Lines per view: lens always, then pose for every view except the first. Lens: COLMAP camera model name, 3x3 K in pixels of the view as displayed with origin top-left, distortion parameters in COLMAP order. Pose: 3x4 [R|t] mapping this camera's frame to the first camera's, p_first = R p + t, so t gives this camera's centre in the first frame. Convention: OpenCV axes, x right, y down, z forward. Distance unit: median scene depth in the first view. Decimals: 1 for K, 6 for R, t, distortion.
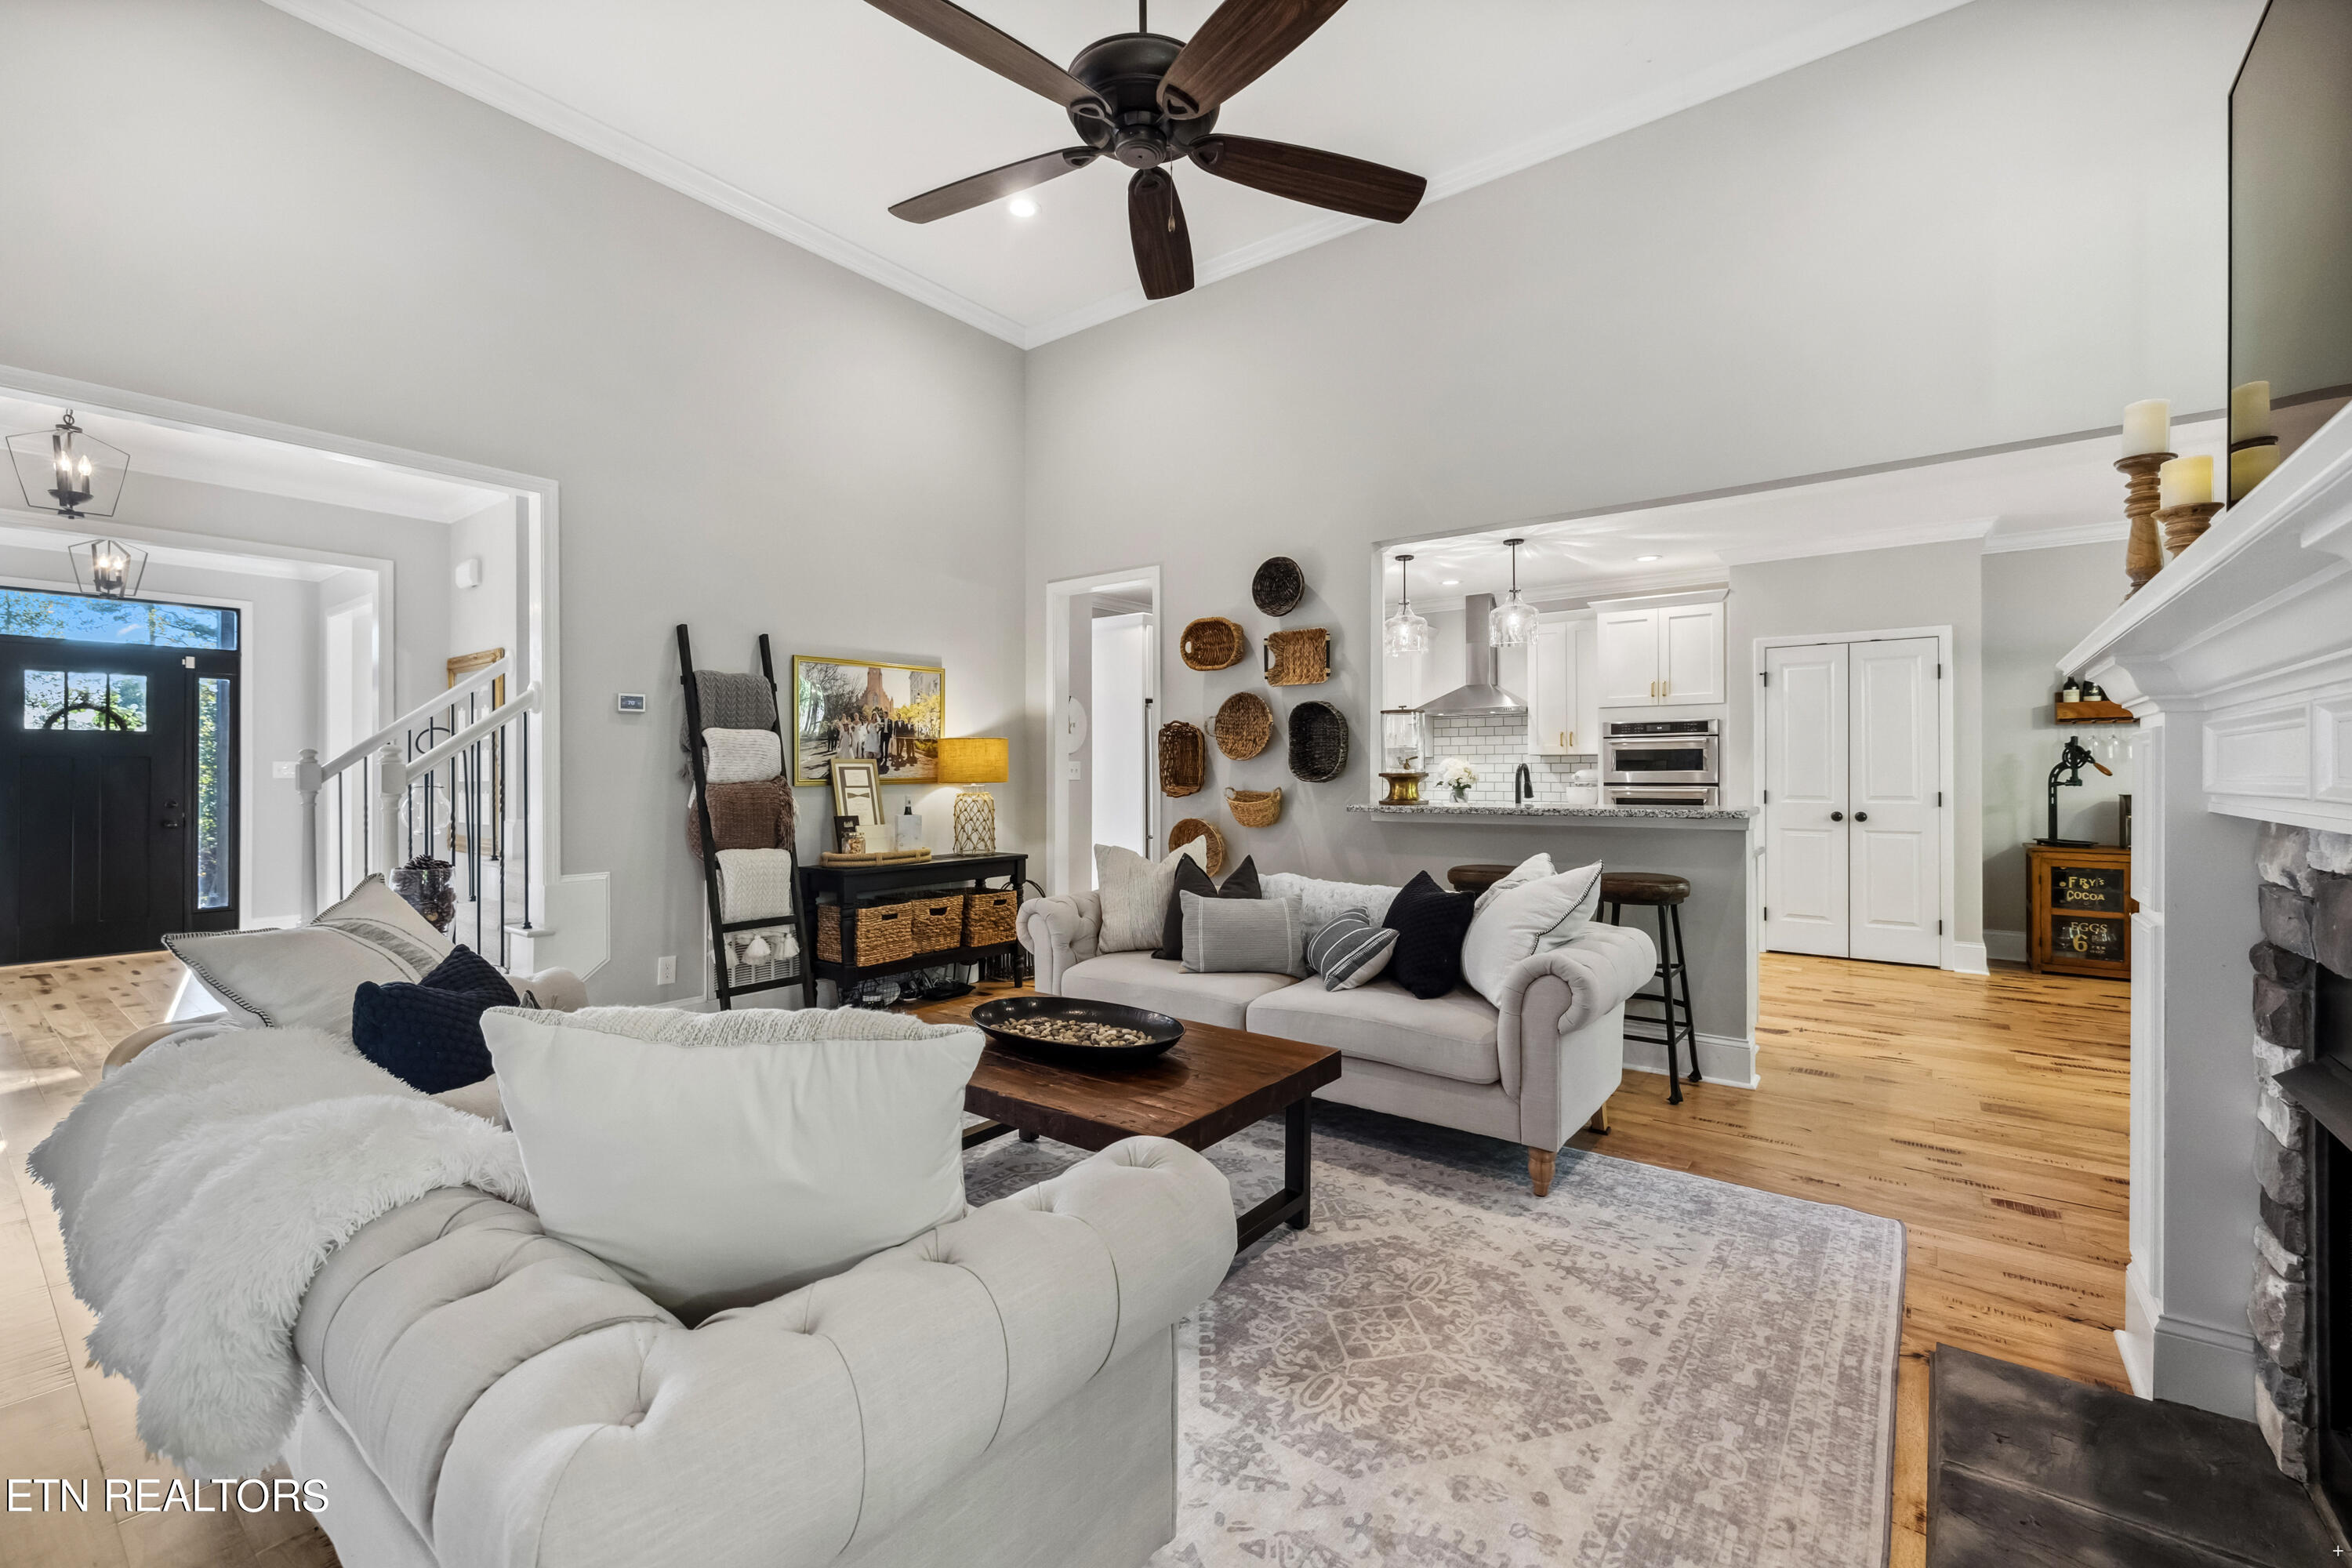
lens RADIAL K [[994.5, 0, 1146.4], [0, 994.5, 767.0], [0, 0, 1]] dist [-0.002683, -0.000272]
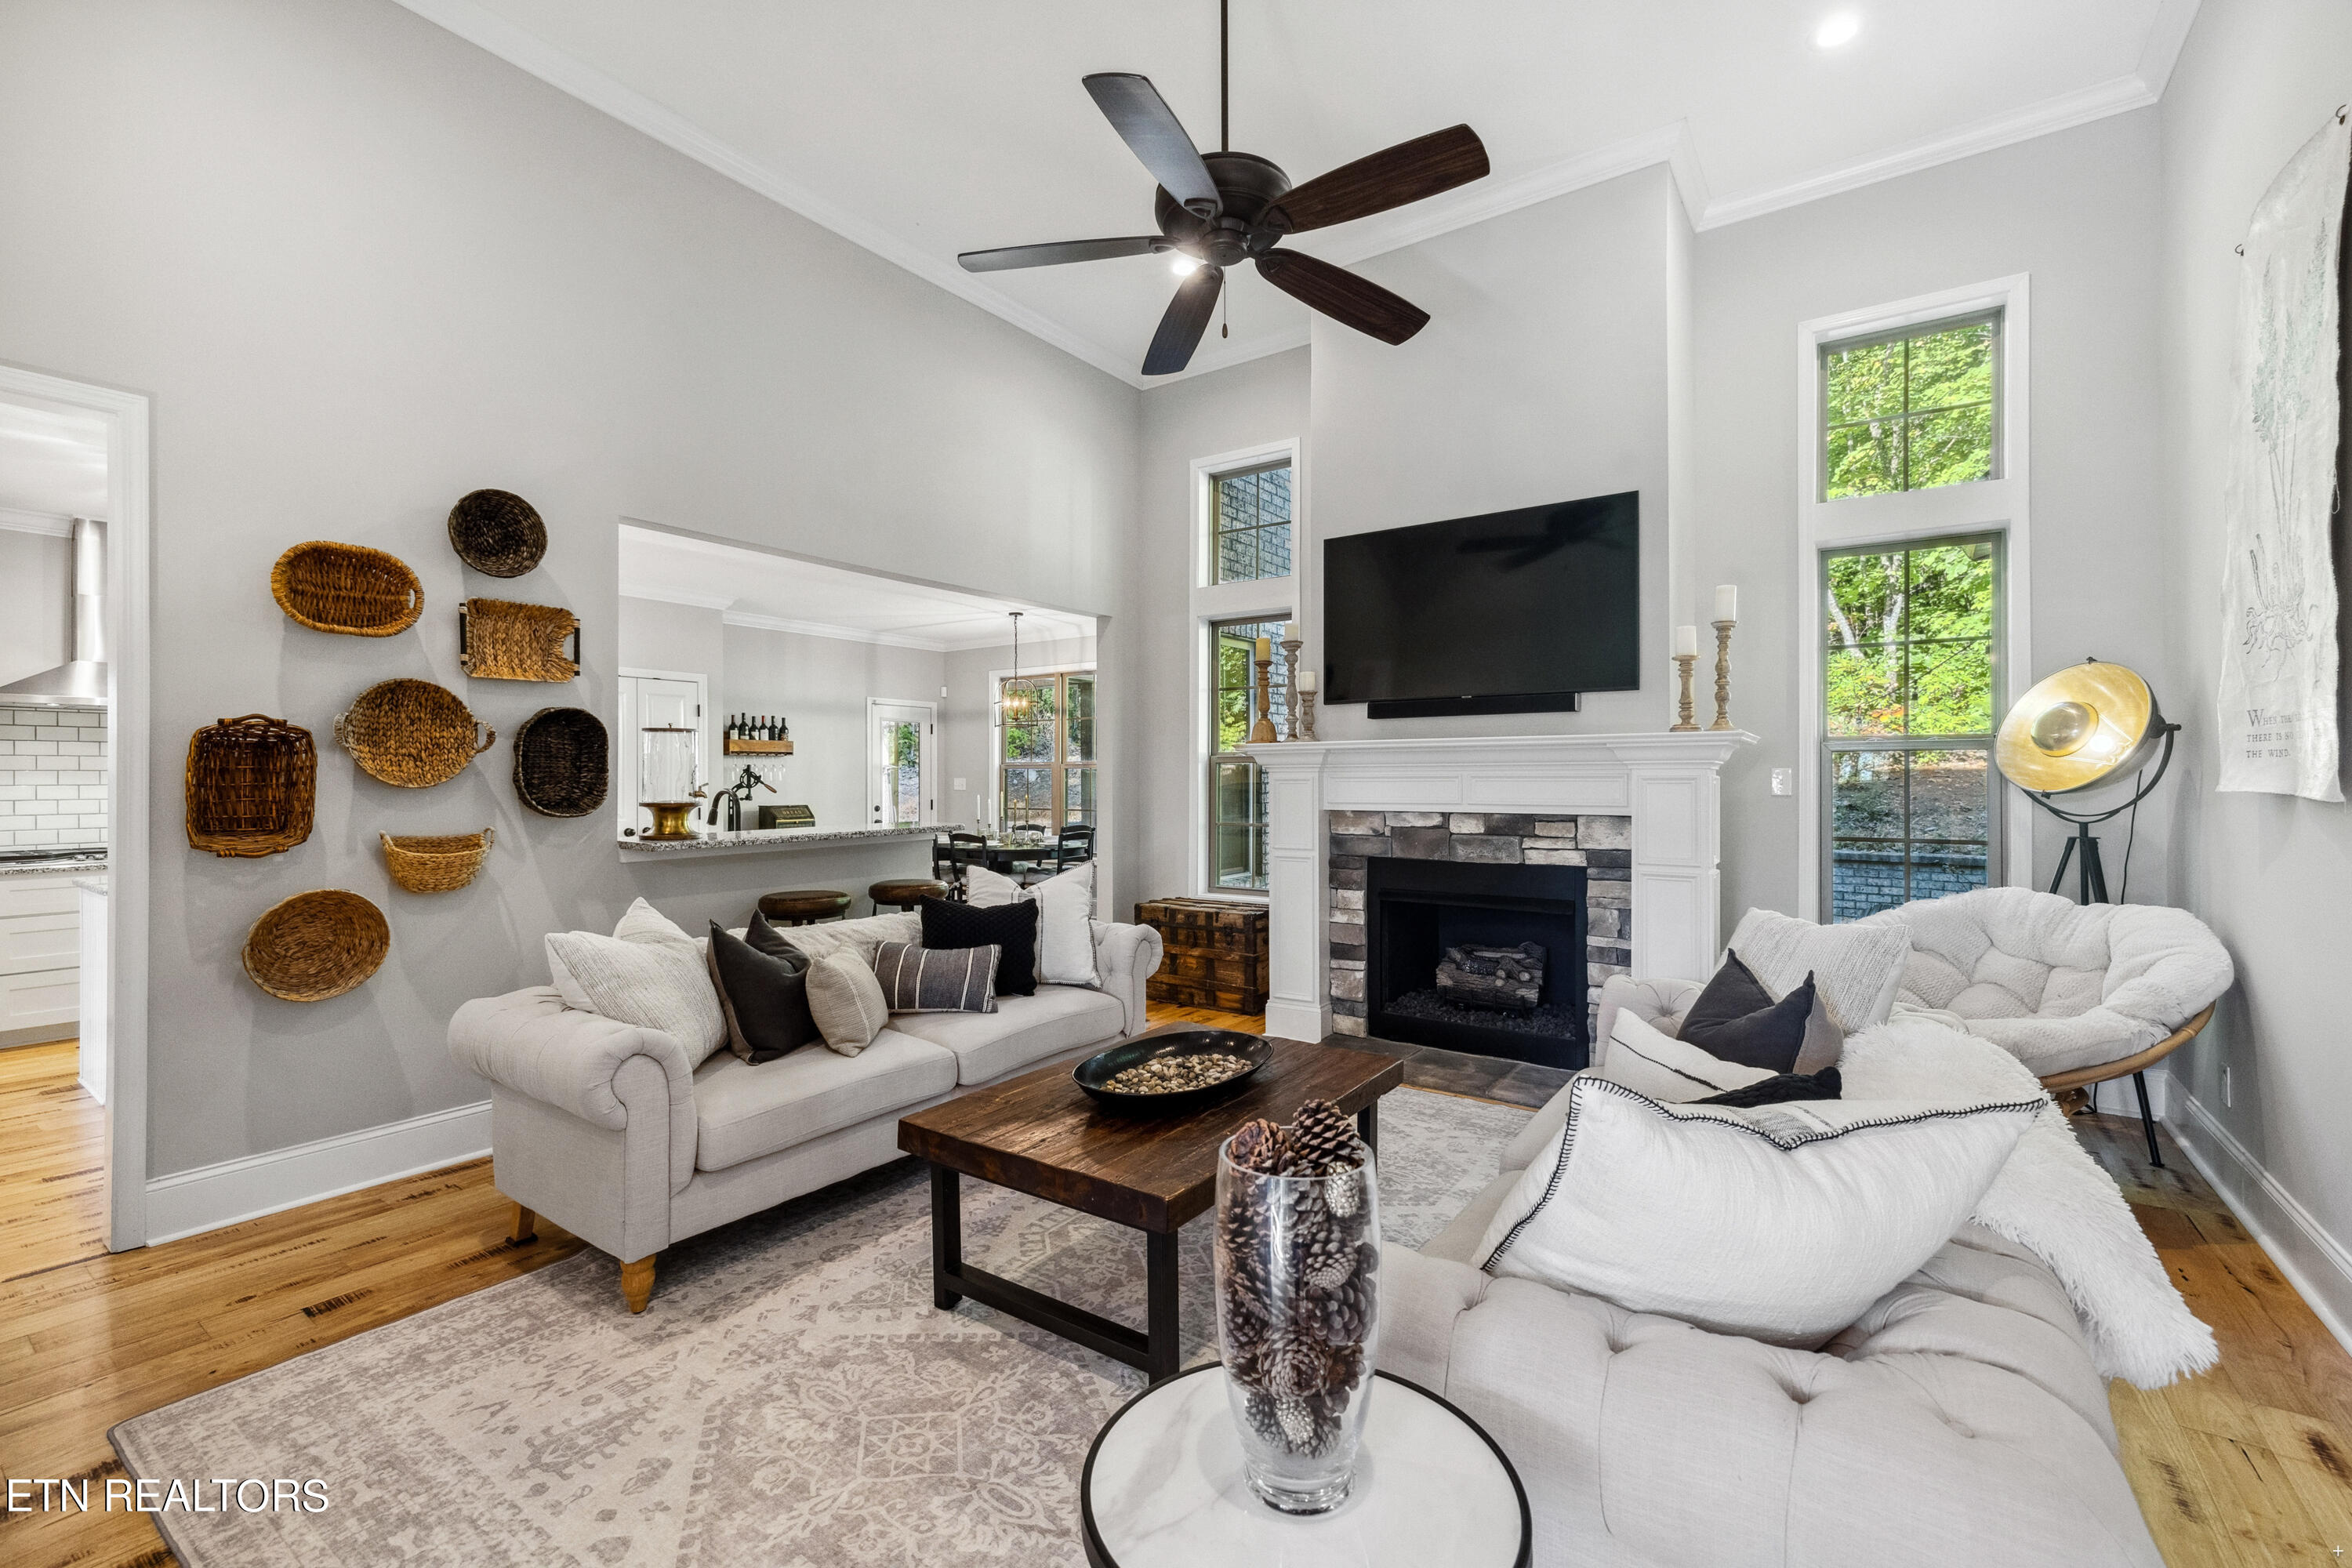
lens RADIAL K [[994.5, 0, 1177.8], [0, 994.5, 775.7], [0, 0, 1]] dist [-0.002683, -0.000272]
pose [[-0.054786, 0.003263, 0.998493, -0.470136], [0.002715, 0.999991, -0.003119, -0.009555], [-0.998494, 0.002540, -0.054794, 0.469629]]
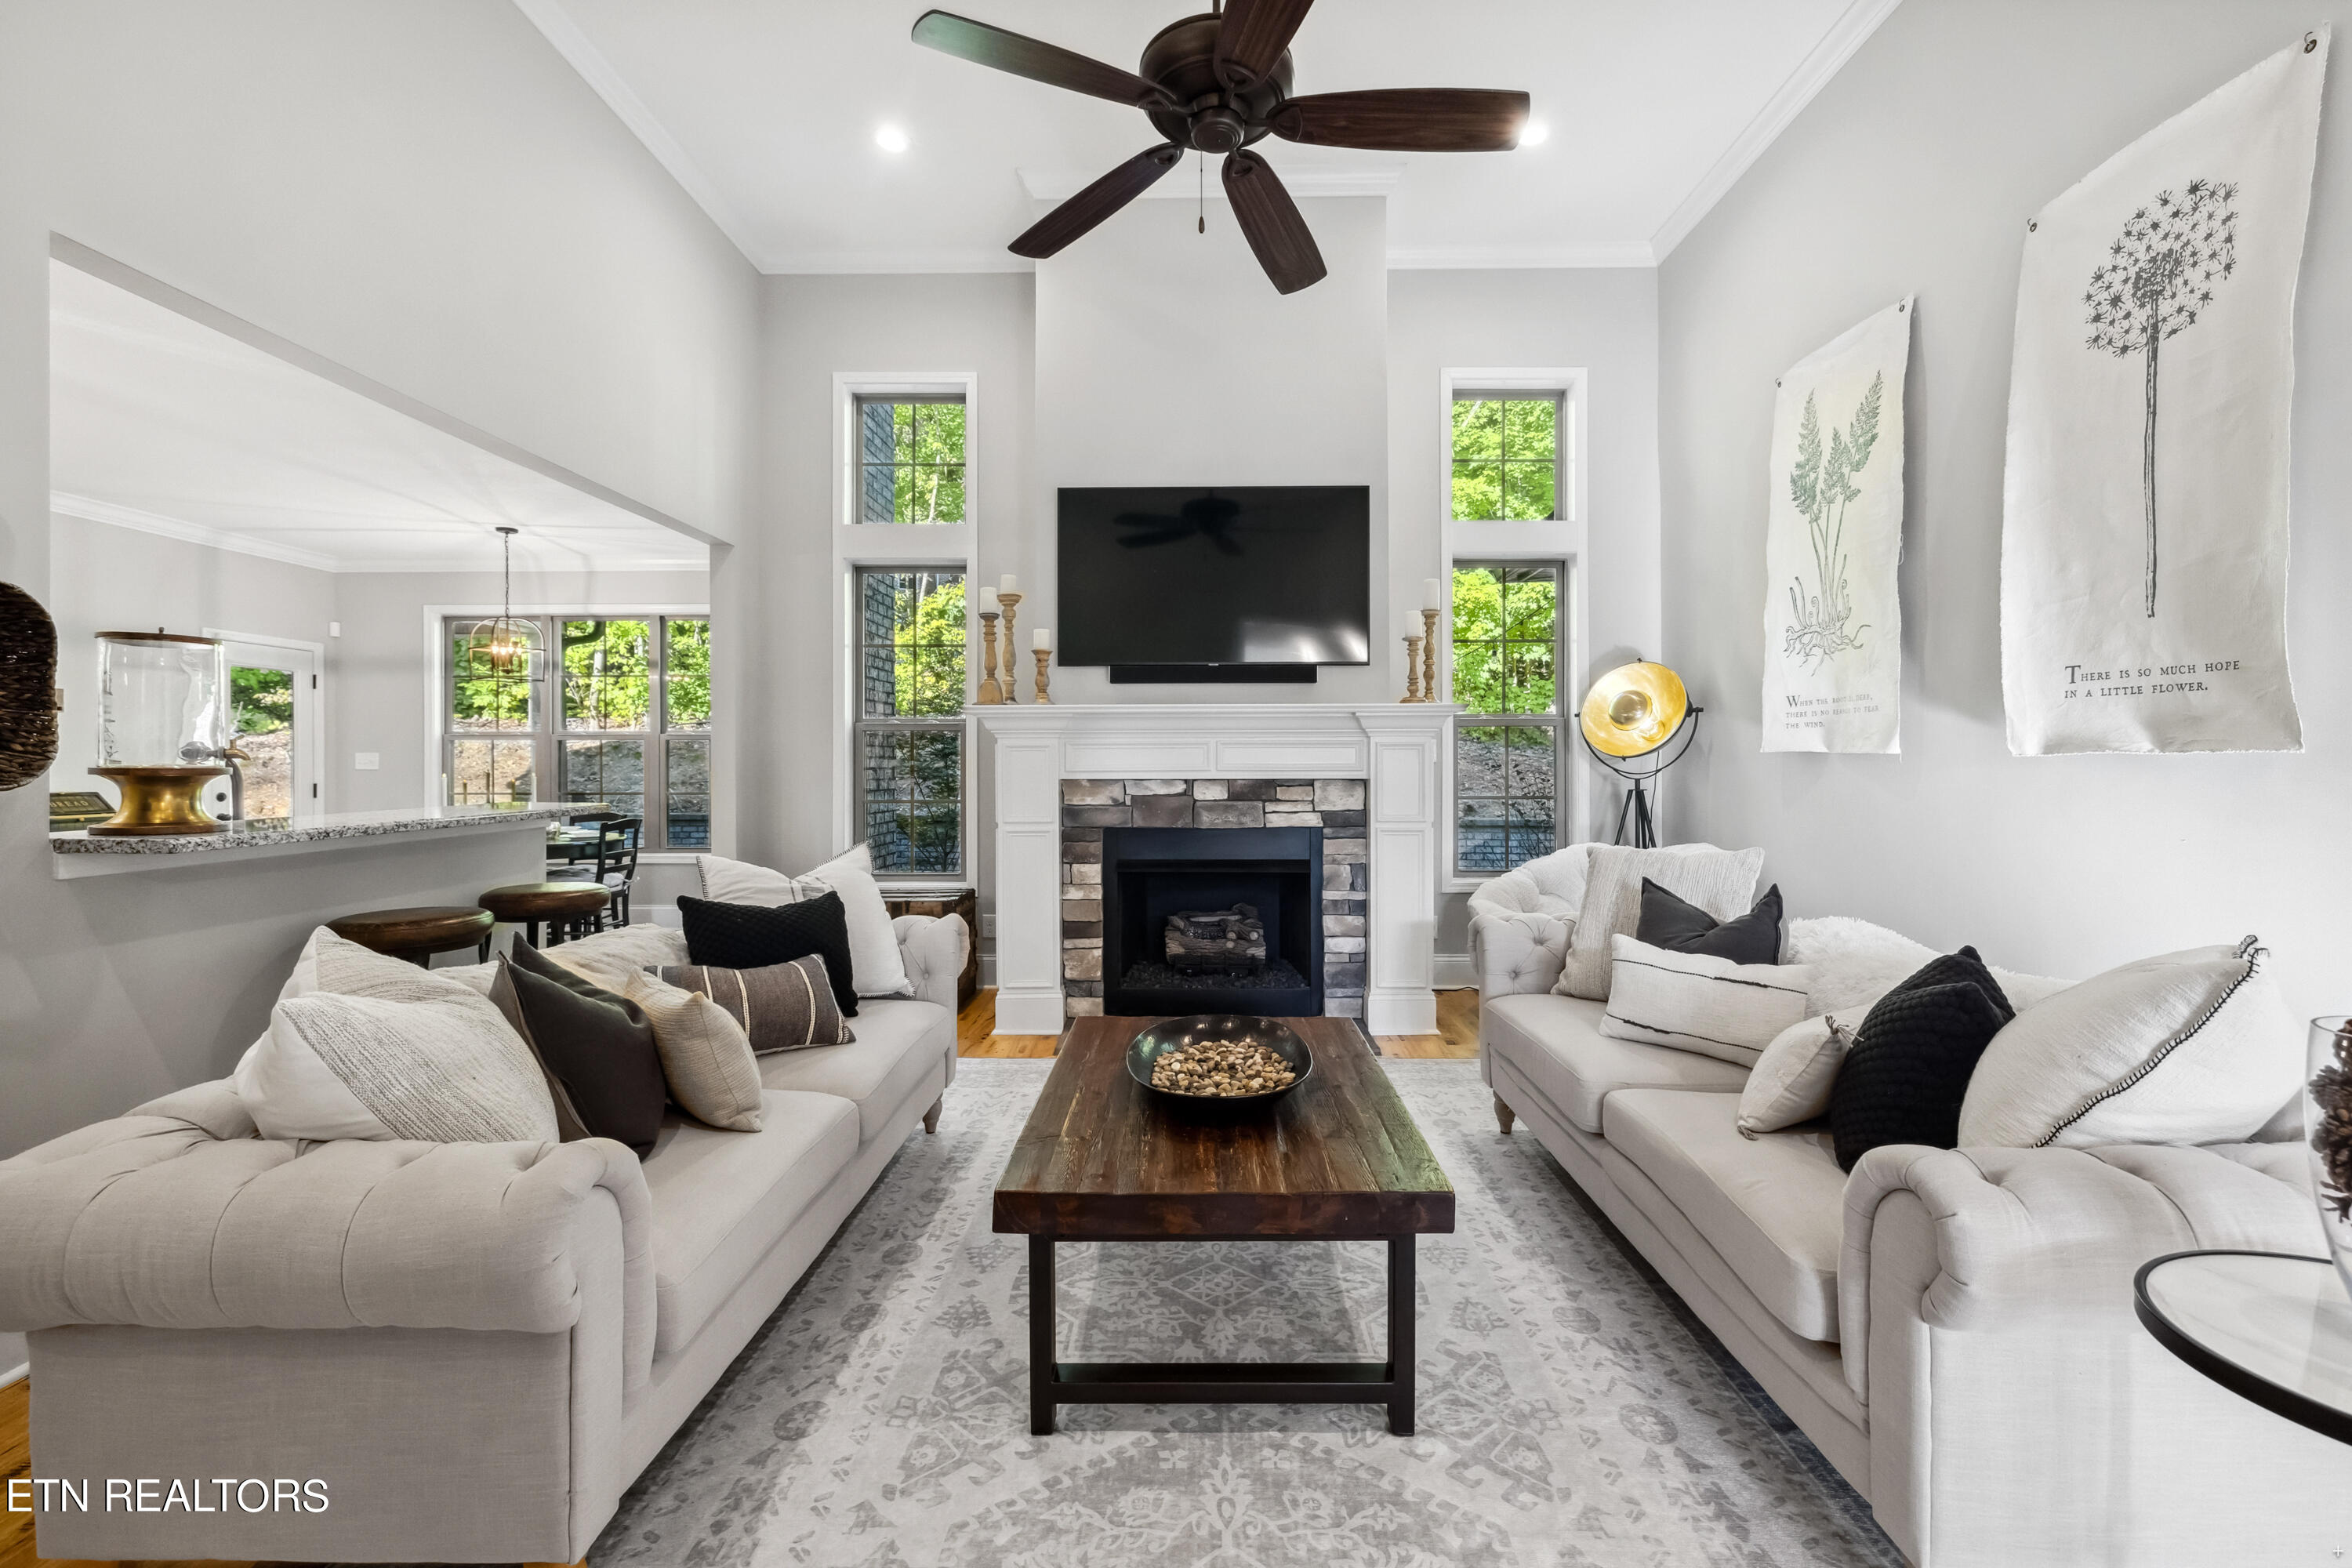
lens RADIAL K [[994.5, 0, 1197.4], [0, 994.5, 768.8], [0, 0, 1]] dist [-0.002683, -0.000272]
pose [[-0.611851, -0.001616, 0.790972, -0.325354], [0.003545, 0.999982, 0.004785, 0.004982], [-0.790965, 0.005732, -0.611834, 0.686017]]
